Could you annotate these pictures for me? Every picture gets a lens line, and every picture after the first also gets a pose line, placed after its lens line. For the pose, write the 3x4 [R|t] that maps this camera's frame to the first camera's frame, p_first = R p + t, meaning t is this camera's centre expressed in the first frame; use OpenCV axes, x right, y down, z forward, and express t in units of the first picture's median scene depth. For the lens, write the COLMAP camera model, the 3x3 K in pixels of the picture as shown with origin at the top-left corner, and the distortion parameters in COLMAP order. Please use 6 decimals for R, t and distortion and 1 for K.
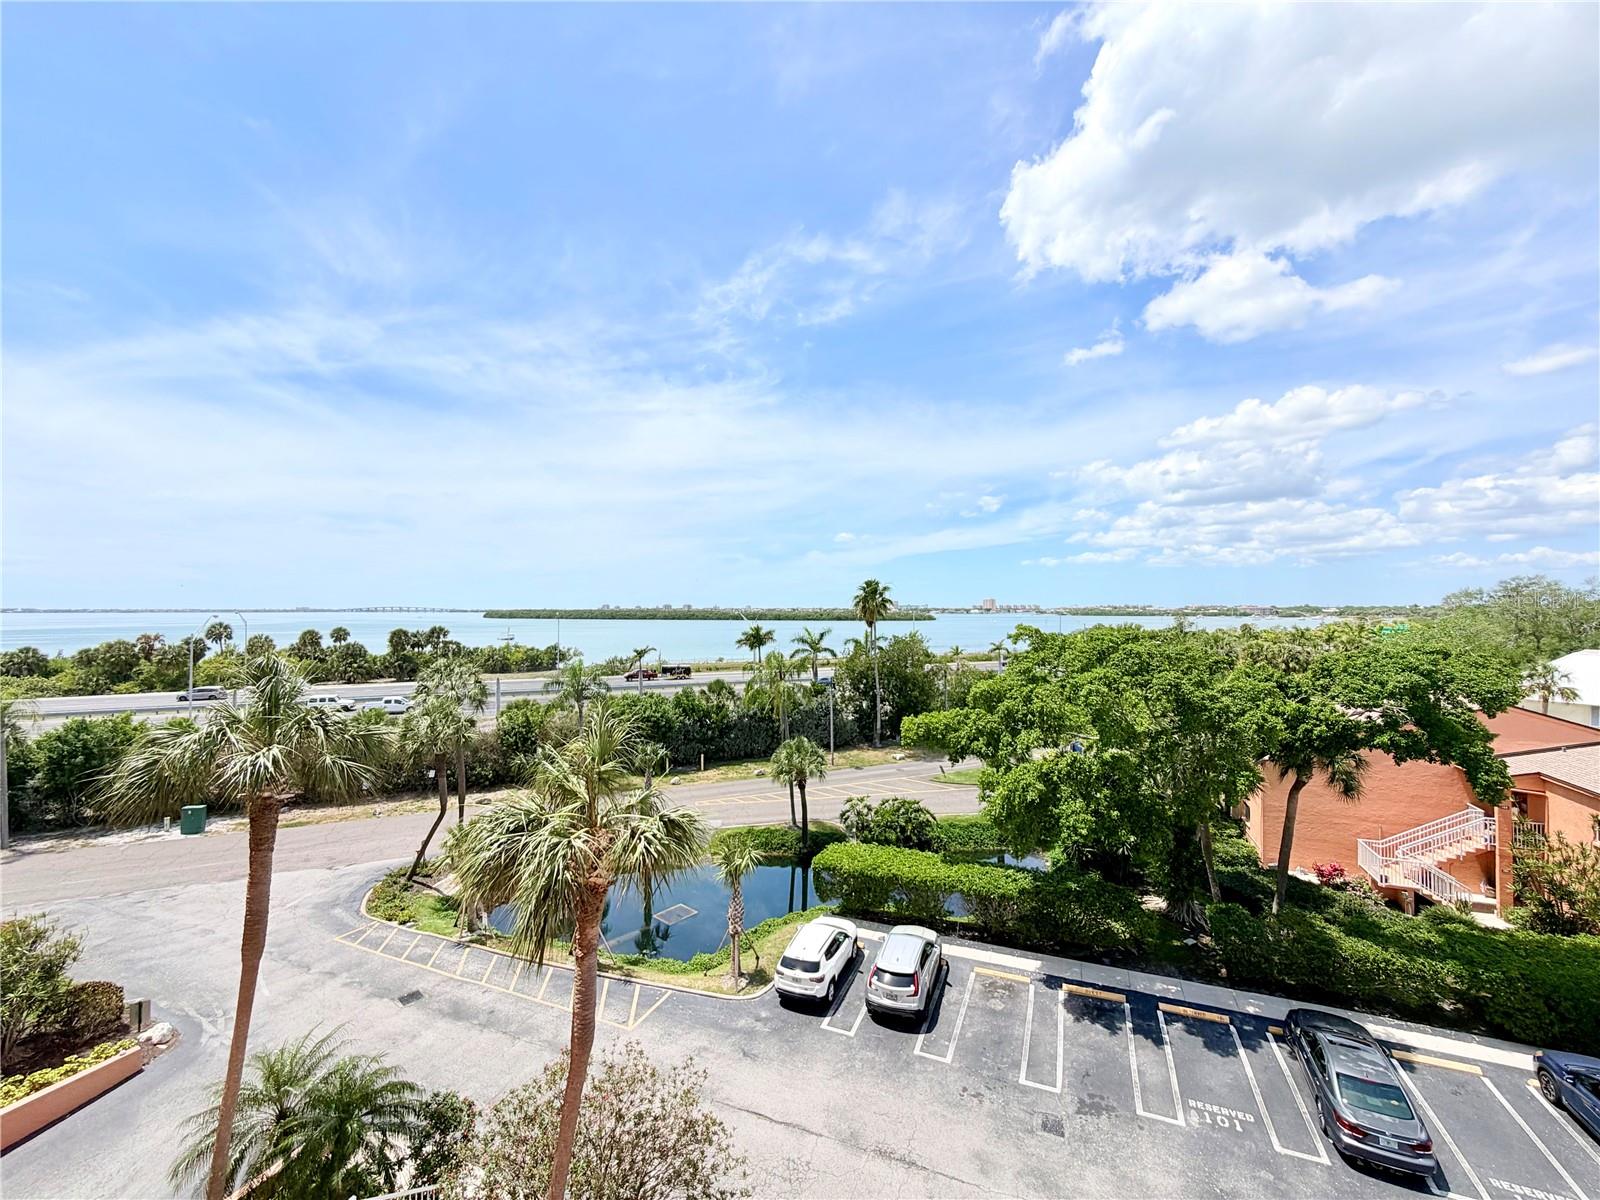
lens RADIAL K [[634.9, 0, 803.8], [0, 634.9, 599.7], [0, 0, 1]] dist [-0.000806, 0.000121]
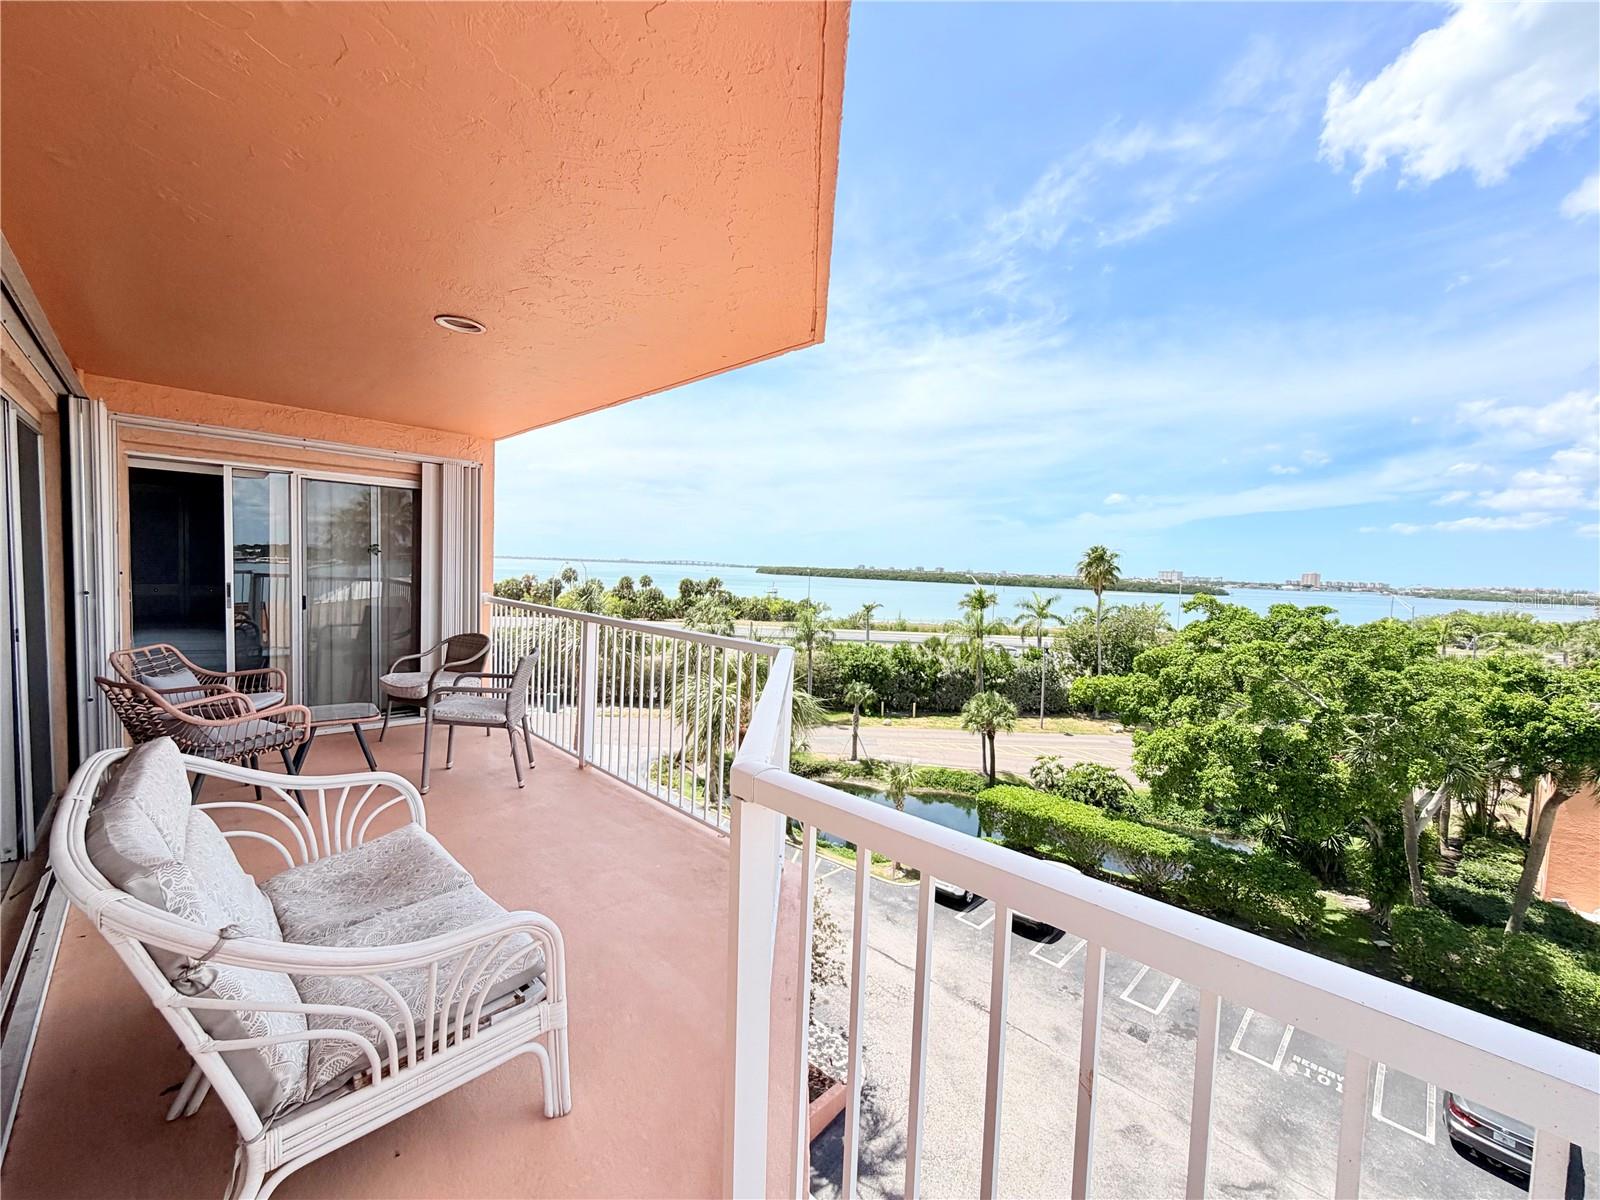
lens RADIAL K [[639.2, 0, 808.8], [0, 639.2, 601.4], [0, 0, 1]] dist [-0.001543, 0.000616]
pose [[0.924704, 0.054308, -0.376793, 0.102567], [-0.031410, 0.997281, 0.066656, 0.001845], [0.379389, -0.049802, 0.923896, -0.103423]]
